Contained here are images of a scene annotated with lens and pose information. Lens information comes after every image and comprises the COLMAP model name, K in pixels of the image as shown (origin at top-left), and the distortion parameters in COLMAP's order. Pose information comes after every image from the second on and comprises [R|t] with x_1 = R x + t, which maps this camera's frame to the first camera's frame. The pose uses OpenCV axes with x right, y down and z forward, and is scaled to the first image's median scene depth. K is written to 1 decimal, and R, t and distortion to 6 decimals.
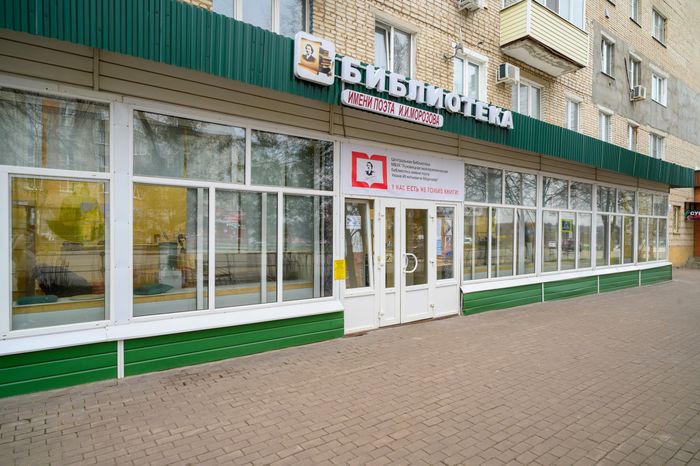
lens RADIAL K [[403.4, 0, 350.0], [0, 403.4, 233.0], [0, 0, 1]] dist [0.000641, -0.000787]
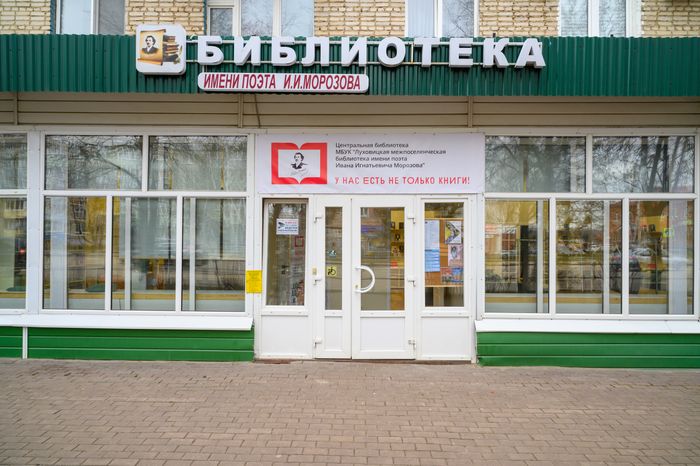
lens RADIAL K [[403.4, 0, 350.0], [0, 403.4, 233.0], [0, 0, 1]] dist [0.000641, -0.000787]
pose [[0.796064, -0.010516, -0.605121, 0.665185], [-0.005195, 0.999693, -0.024207, 0.006735], [0.605191, 0.022414, 0.795765, 0.442108]]
